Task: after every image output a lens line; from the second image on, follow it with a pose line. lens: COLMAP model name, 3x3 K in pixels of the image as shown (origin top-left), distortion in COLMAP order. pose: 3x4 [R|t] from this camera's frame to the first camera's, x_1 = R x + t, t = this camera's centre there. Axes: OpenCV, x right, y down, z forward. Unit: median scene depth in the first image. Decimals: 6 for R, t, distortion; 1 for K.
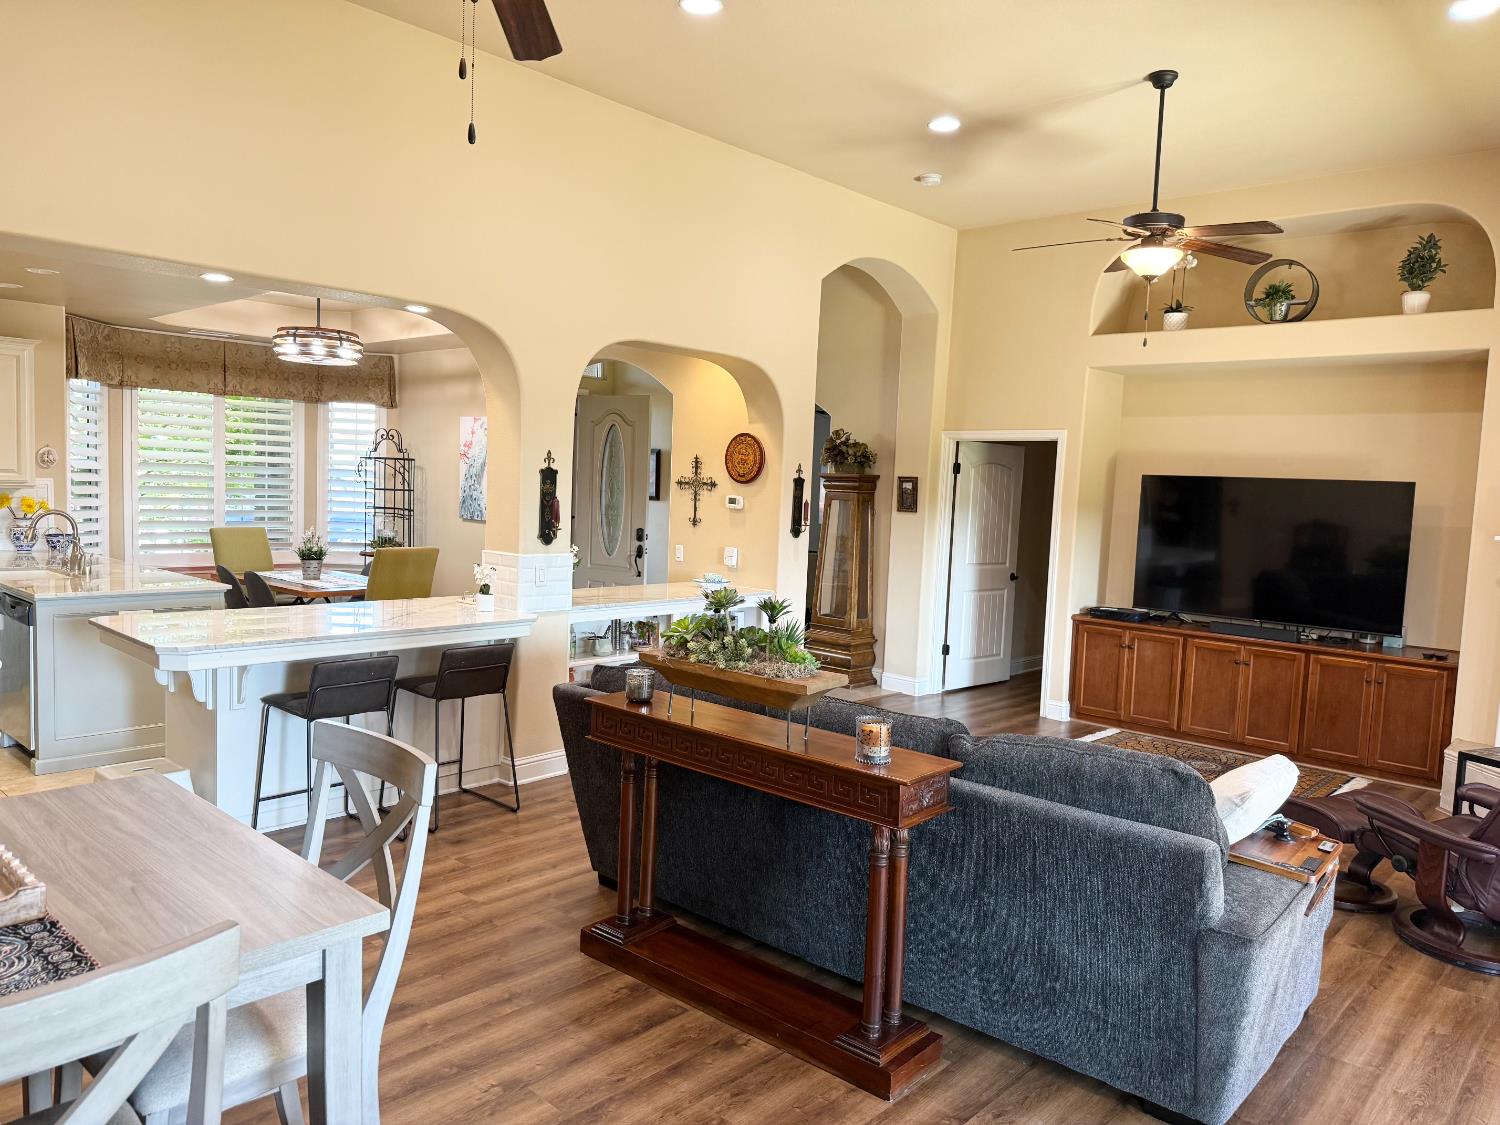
lens RADIAL K [[1041.7, 0, 746.8], [0, 1041.7, 573.4], [0, 0, 1]] dist [0.032513, -0.015614]
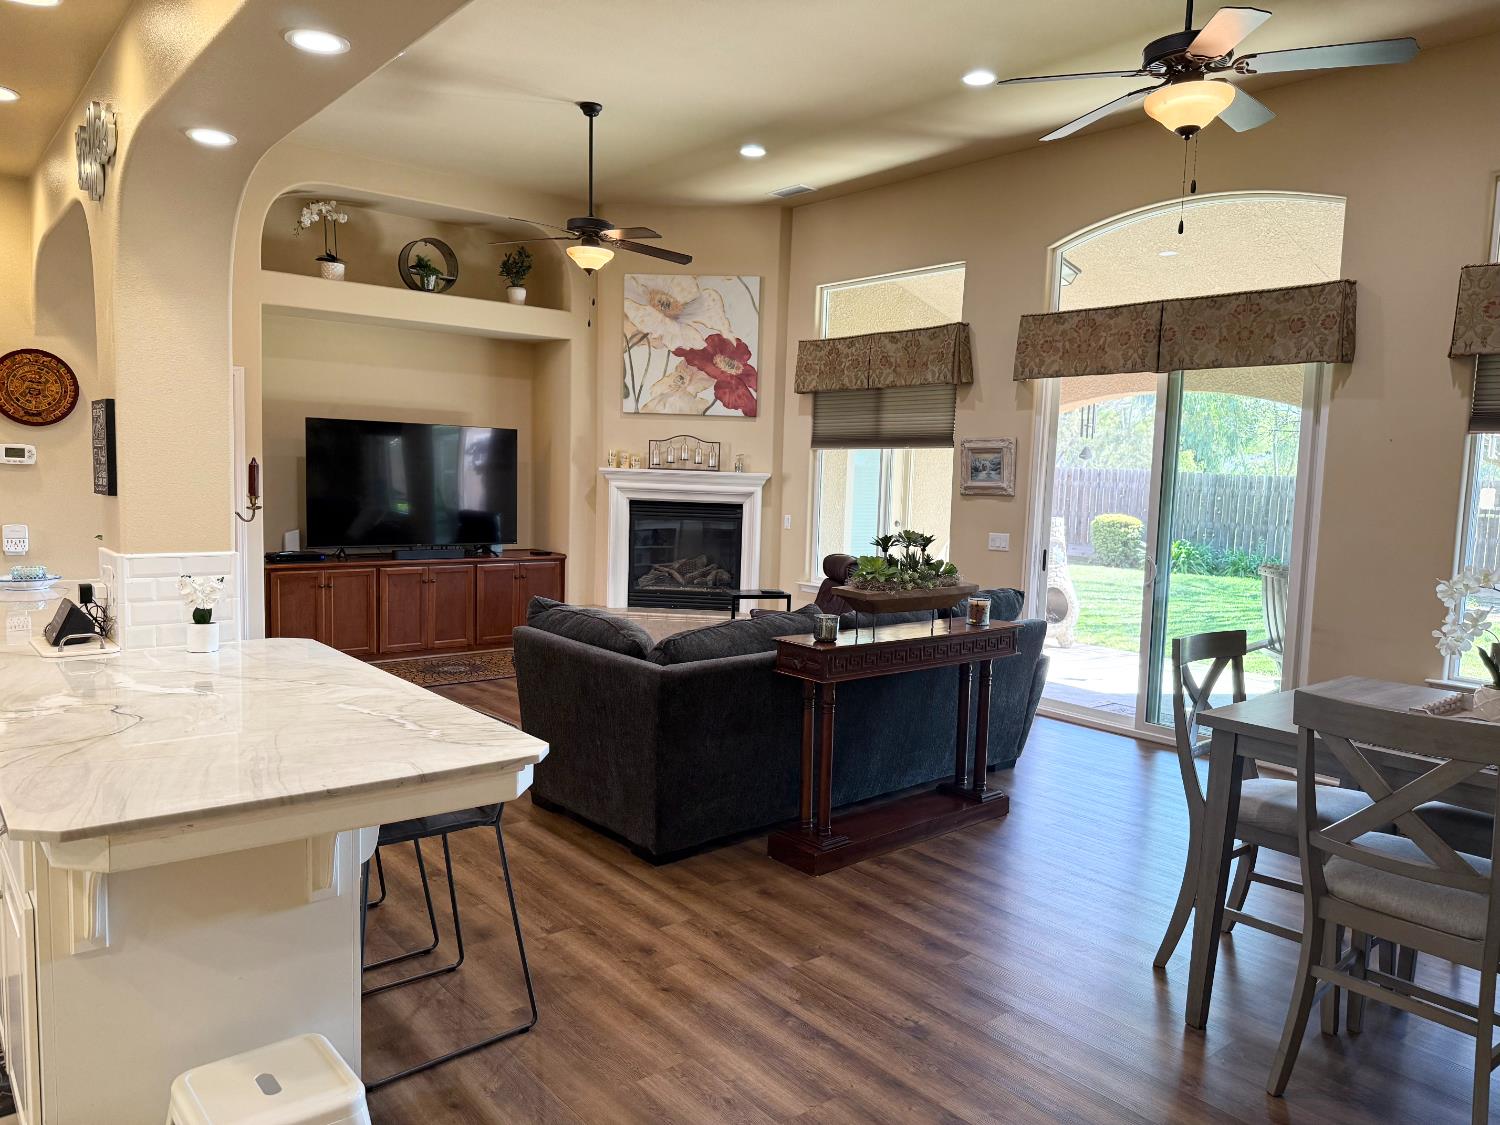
lens RADIAL K [[1041.7, 0, 752.4], [0, 1041.7, 574.5], [0, 0, 1]] dist [0.032513, -0.015614]
pose [[0.144753, -0.138491, 0.979728, -0.685999], [0.062913, 0.989441, 0.130568, -0.058002], [-0.987466, 0.042737, 0.151937, 0.504430]]
